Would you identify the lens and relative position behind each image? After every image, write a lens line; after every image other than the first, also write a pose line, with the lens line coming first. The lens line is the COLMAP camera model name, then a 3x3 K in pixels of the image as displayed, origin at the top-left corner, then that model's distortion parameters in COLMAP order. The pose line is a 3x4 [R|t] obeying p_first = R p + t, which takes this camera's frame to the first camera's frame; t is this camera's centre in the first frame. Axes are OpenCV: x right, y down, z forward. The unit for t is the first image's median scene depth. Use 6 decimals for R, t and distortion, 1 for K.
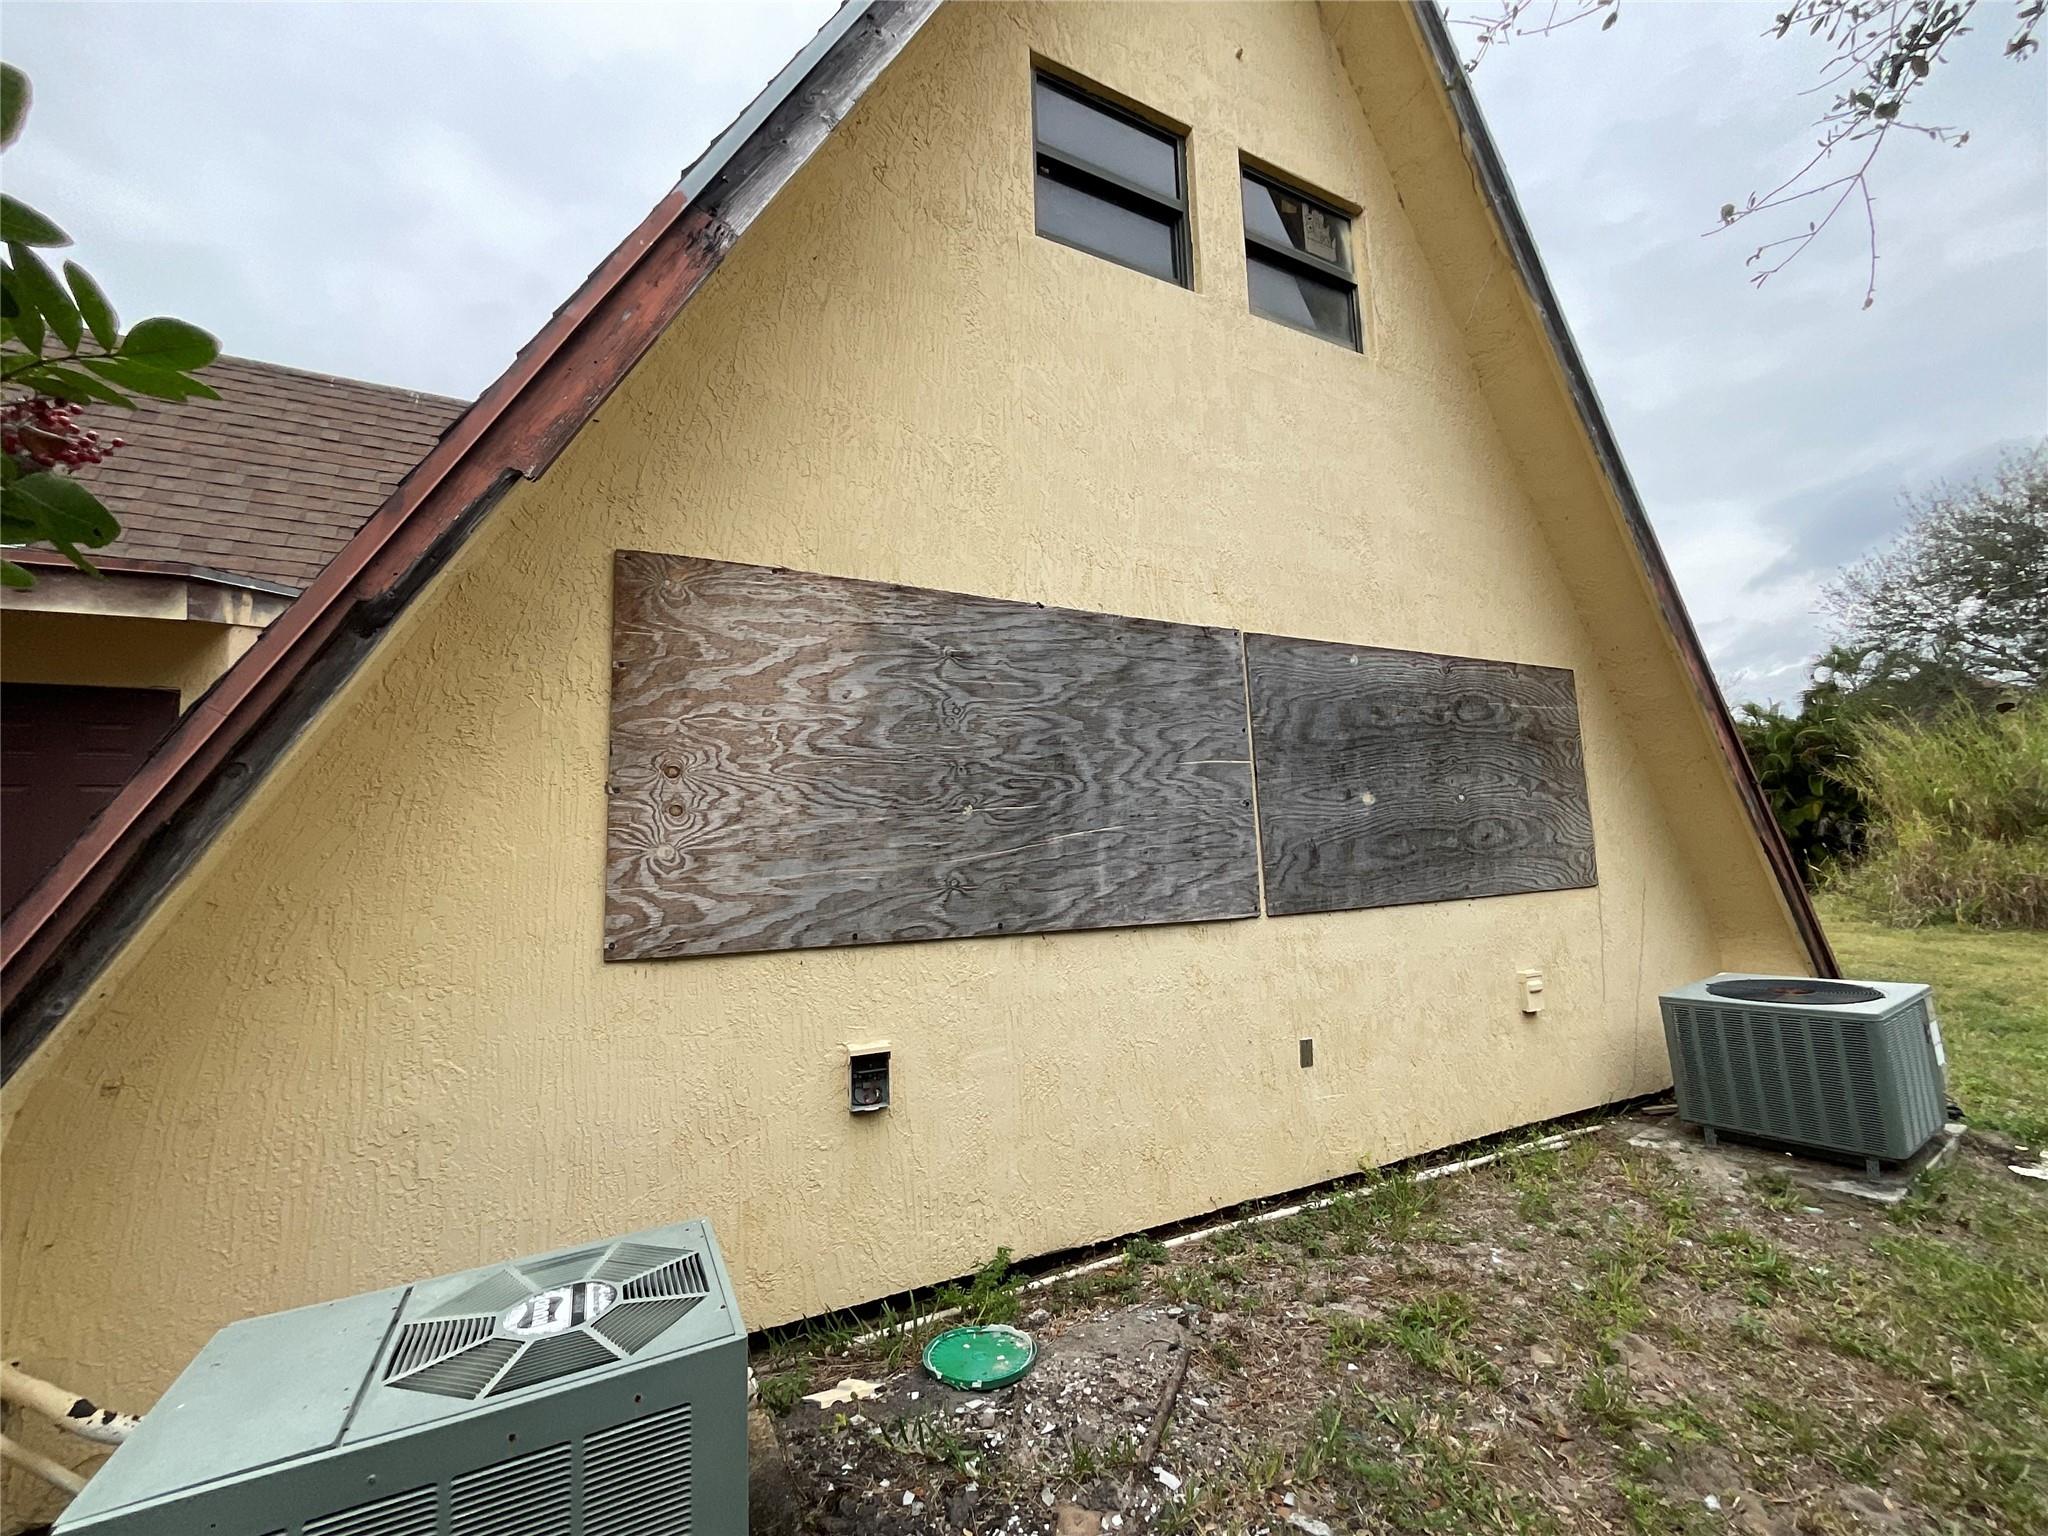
lens RADIAL K [[833.0, 0, 1030.6], [0, 833.0, 764.1], [0, 0, 1]] dist [0.003990, -0.000105]
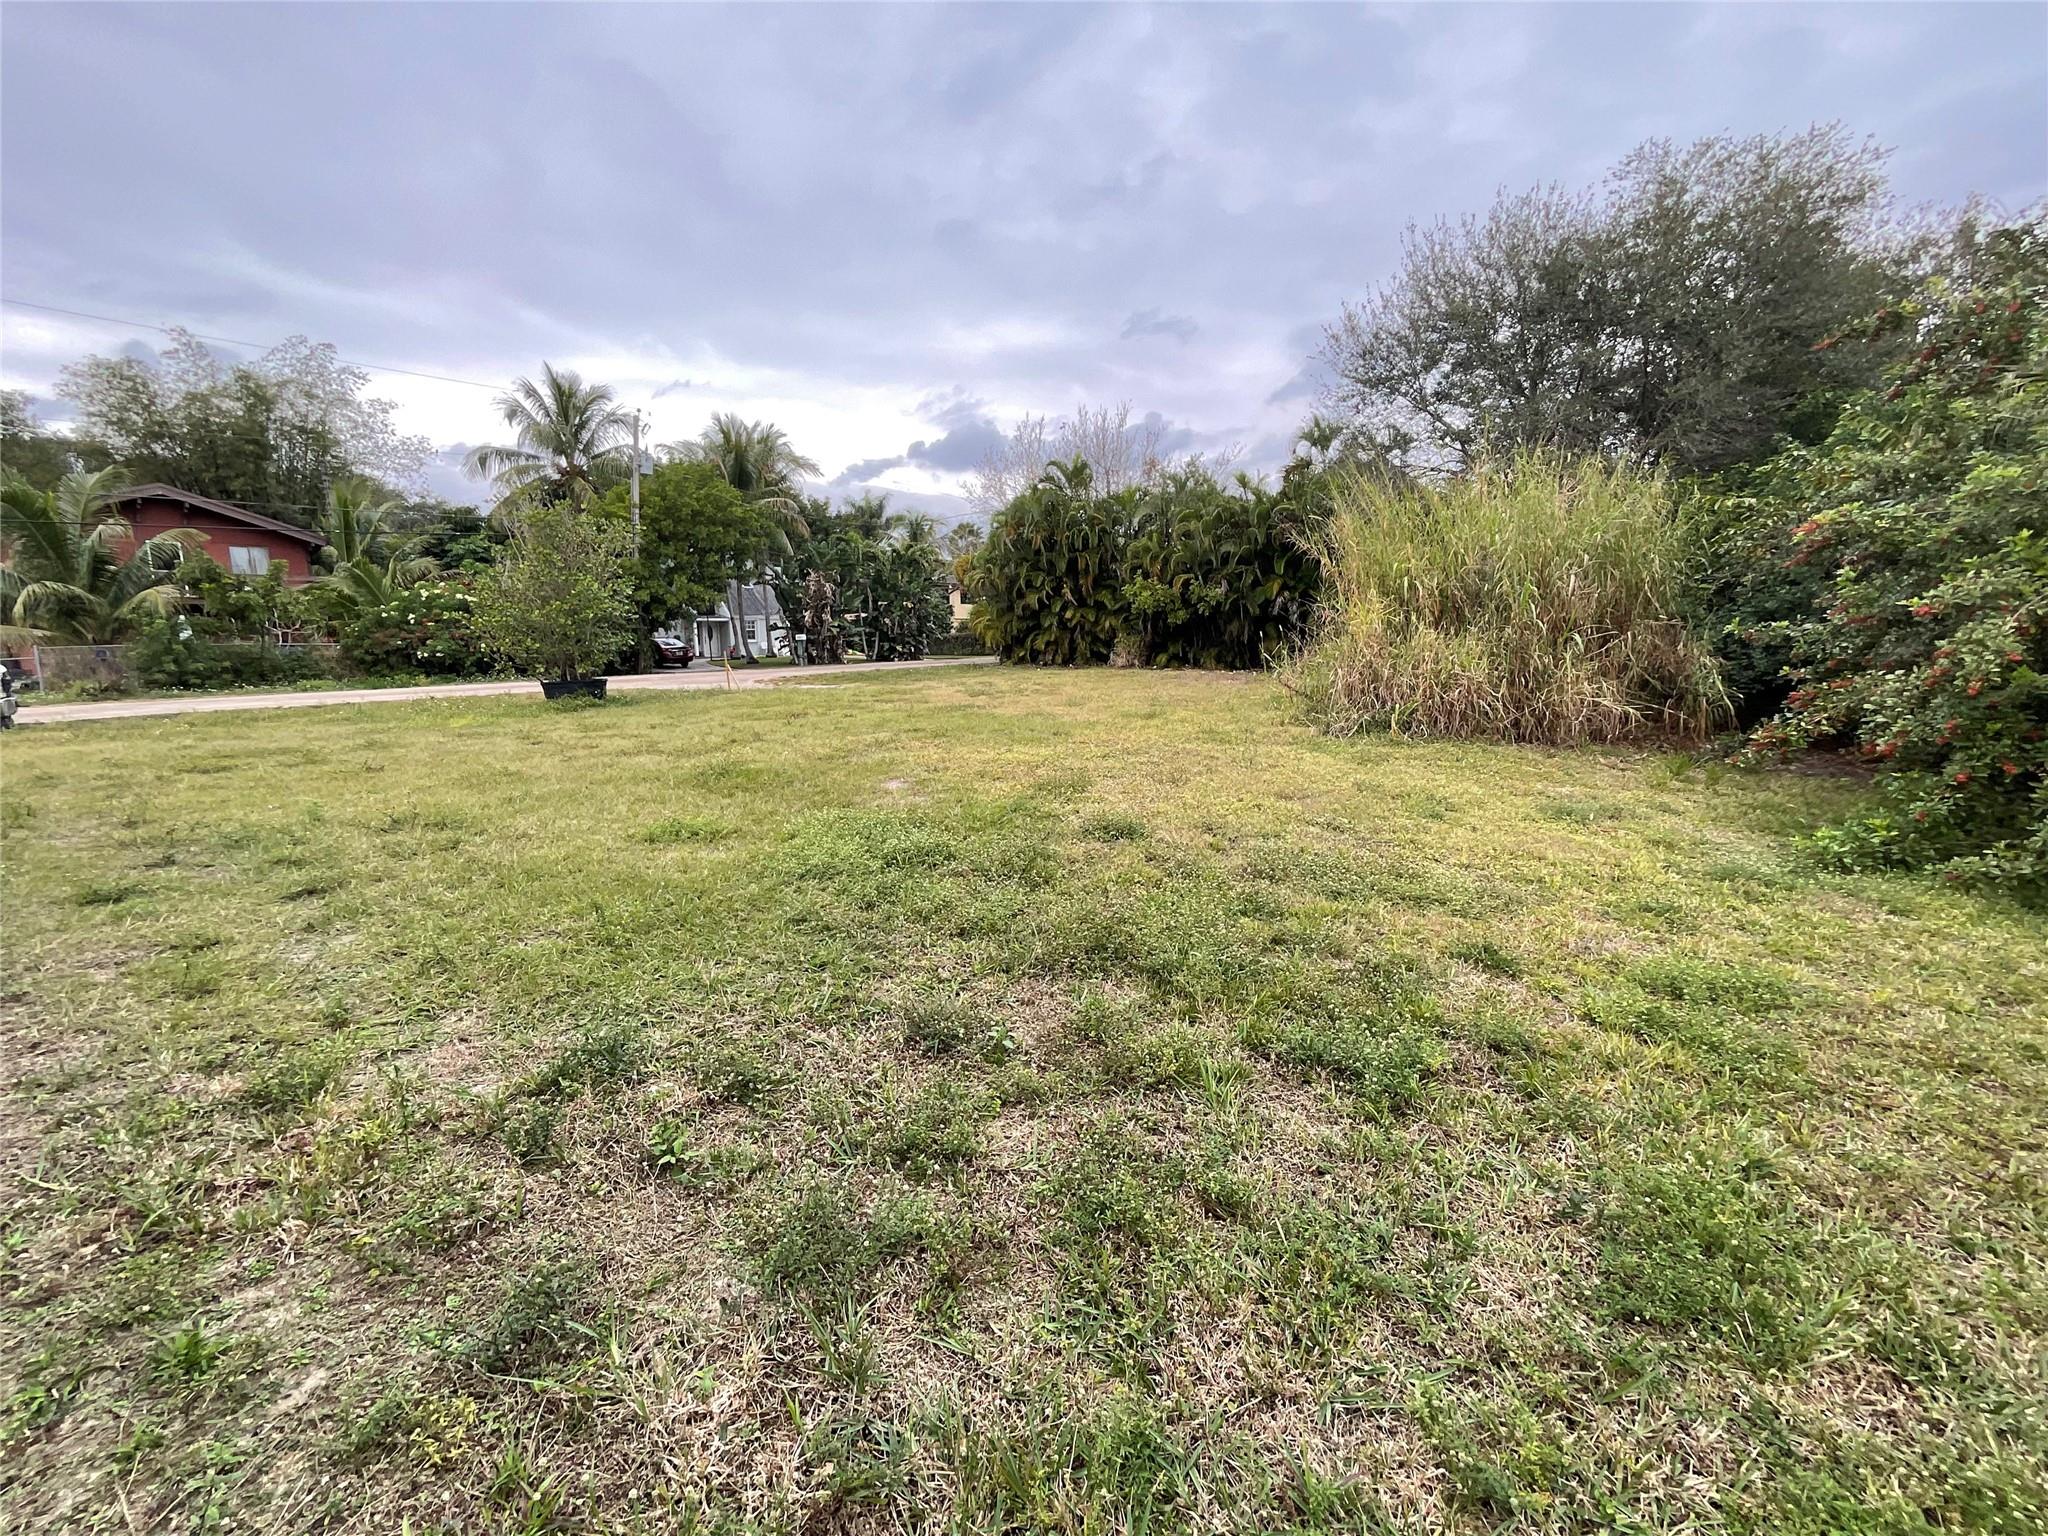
lens RADIAL K [[833.0, 0, 1022.1], [0, 833.0, 763.1], [0, 0, 1]] dist [0.003990, -0.000105]
pose [[0.891952, -0.049638, 0.449396, 0.231223], [-0.079692, 0.961133, 0.264332, 0.018499], [-0.445051, -0.271585, 0.853330, 0.250362]]
